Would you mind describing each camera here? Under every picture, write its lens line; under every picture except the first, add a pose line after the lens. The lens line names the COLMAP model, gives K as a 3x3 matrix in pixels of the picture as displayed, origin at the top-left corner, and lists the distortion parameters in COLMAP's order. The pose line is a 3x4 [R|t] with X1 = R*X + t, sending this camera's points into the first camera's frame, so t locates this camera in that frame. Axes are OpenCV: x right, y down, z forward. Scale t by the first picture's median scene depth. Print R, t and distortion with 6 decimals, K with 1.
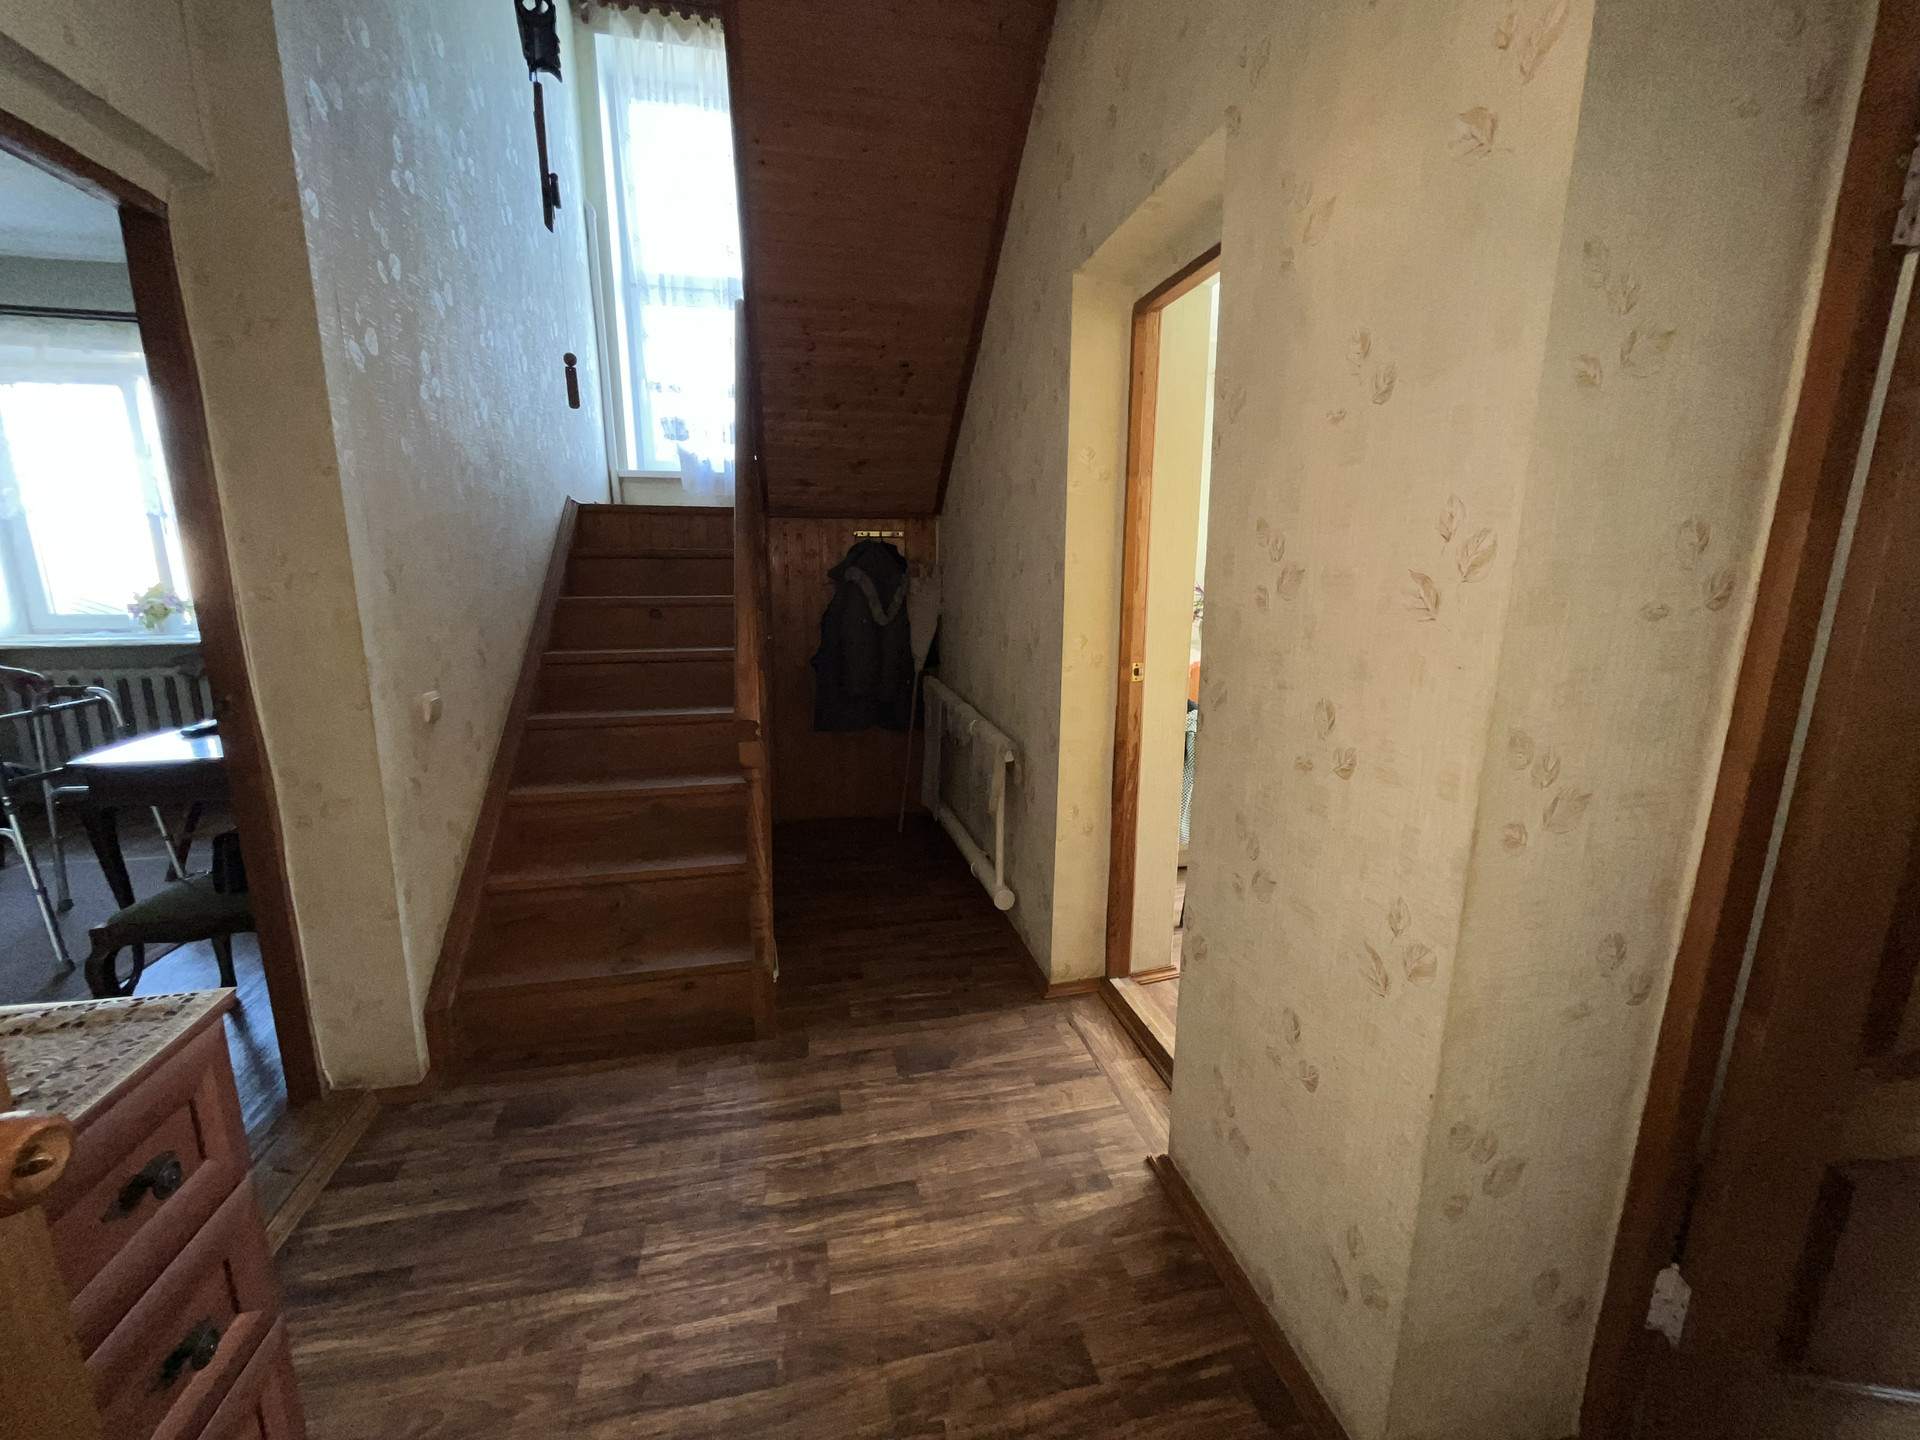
lens RADIAL K [[772.8, 0, 965.3], [0, 772.8, 723.1], [0, 0, 1]] dist [0.002707, -0.001408]
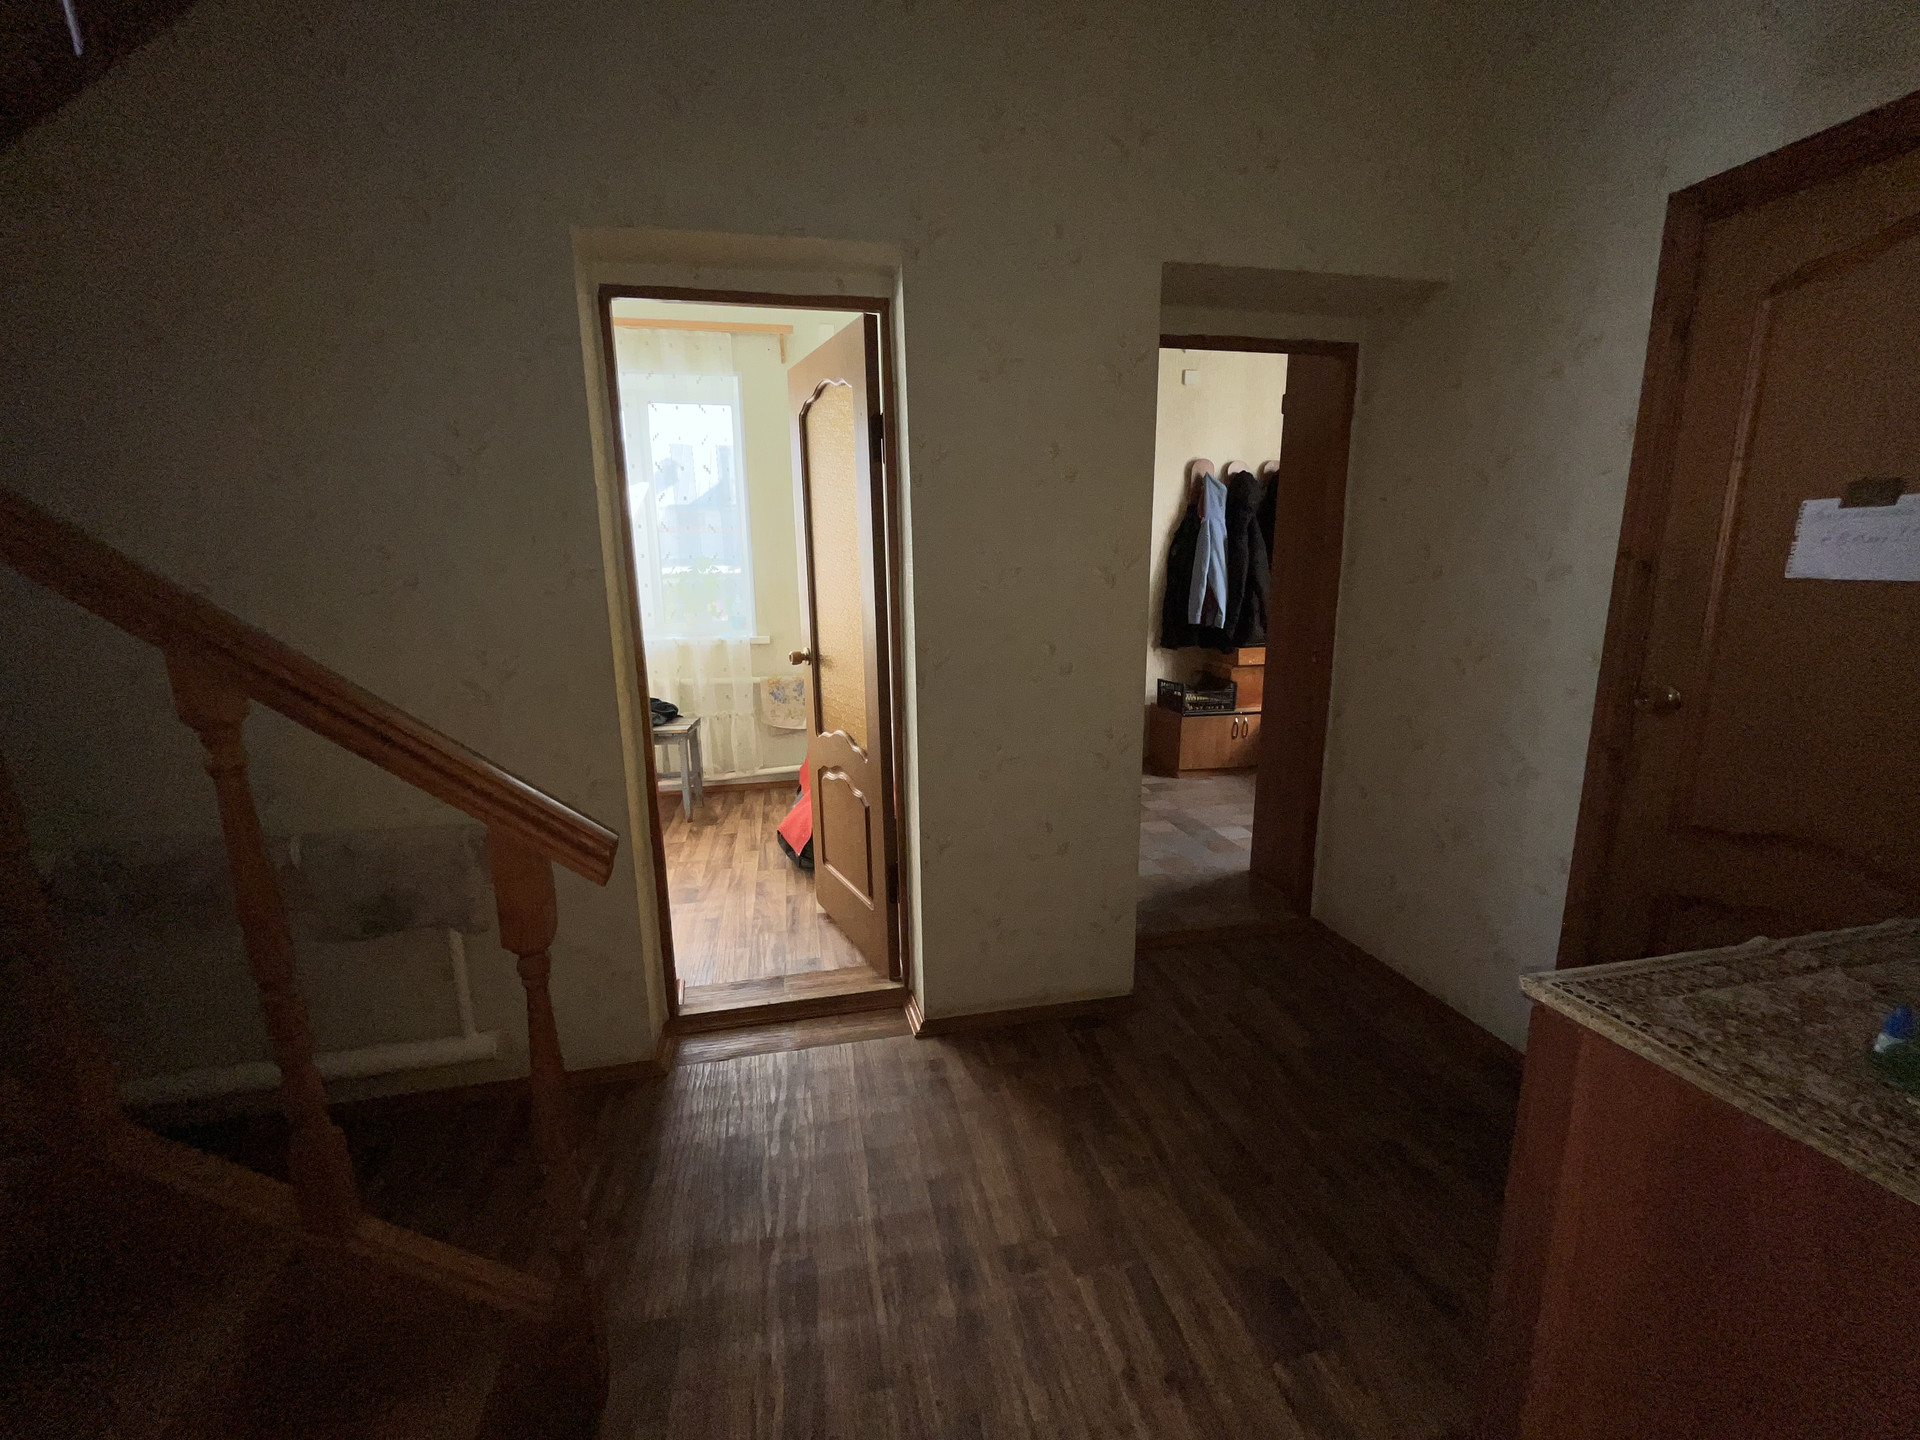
lens RADIAL K [[772.8, 0, 960.2], [0, 772.8, 720.8], [0, 0, 1]] dist [0.002707, -0.001408]
pose [[0.018862, -0.198970, 0.979824, -1.082046], [0.212252, 0.958458, 0.190545, -0.187274], [-0.977033, 0.204376, 0.060310, 0.910096]]
